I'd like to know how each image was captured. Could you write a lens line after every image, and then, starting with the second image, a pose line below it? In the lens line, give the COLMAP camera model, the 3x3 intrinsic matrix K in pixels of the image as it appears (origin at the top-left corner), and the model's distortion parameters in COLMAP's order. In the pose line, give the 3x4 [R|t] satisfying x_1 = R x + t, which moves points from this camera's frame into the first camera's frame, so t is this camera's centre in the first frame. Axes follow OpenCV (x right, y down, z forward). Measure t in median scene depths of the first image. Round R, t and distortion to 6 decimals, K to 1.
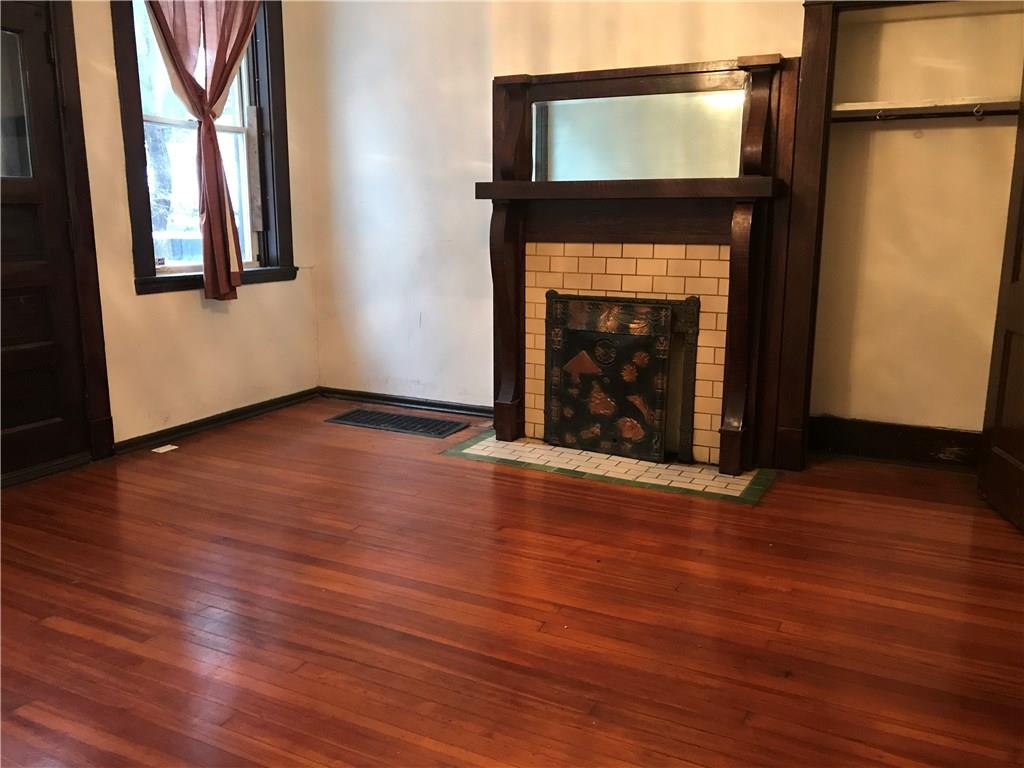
lens RADIAL K [[799.1, 0, 479.3], [0, 799.1, 381.2], [0, 0, 1]] dist [-0.003426, -0.004906]
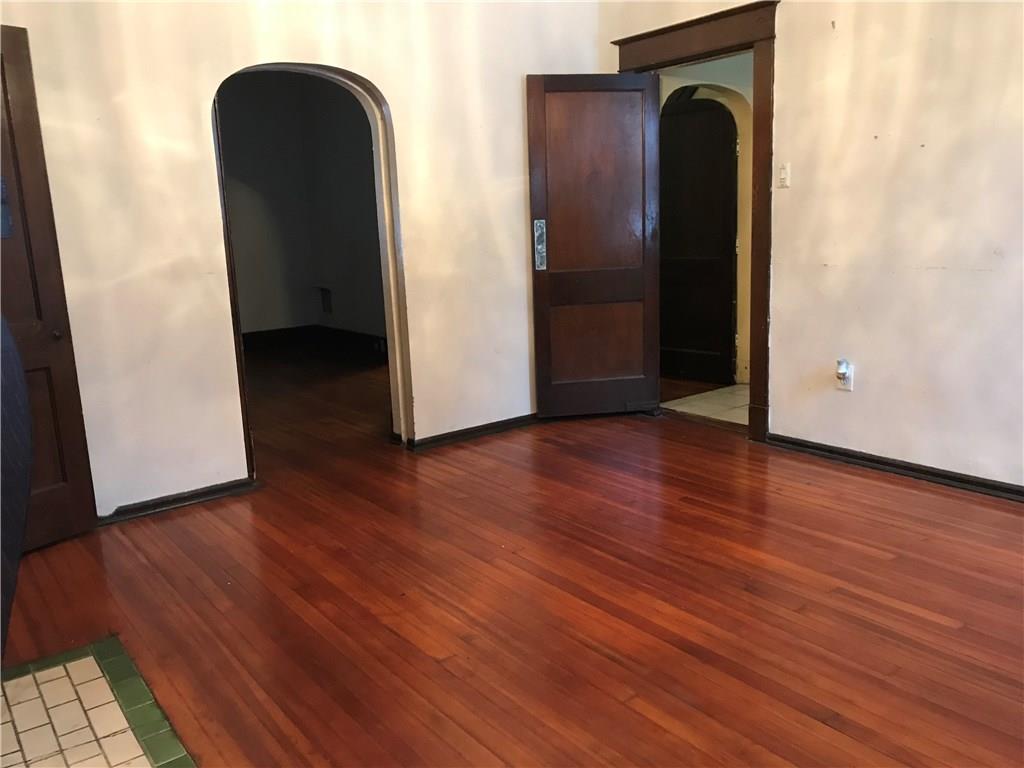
lens RADIAL K [[831.7, 0, 512.0], [0, 831.7, 384.0], [0, 0, 1]] dist [0.004524, 0.007182]
pose [[-0.915390, -0.042669, 0.400301, -0.266094], [0.121259, 0.918960, 0.375245, -0.272531], [-0.383872, 0.392035, -0.836033, 1.213197]]
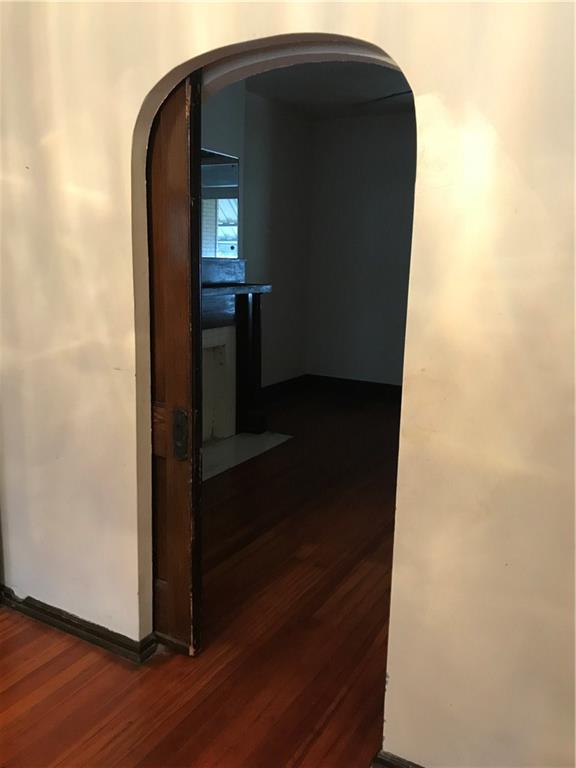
lens RADIAL K [[623.8, 0, 288.0], [0, 623.8, 384.0], [0, 0, 1]] dist [0.004524, 0.007182]
pose [[0.028169, -0.199374, 0.979518, -0.071772], [0.172432, 0.966187, 0.191702, -0.134794], [-0.984619, 0.163500, 0.061595, 0.312327]]
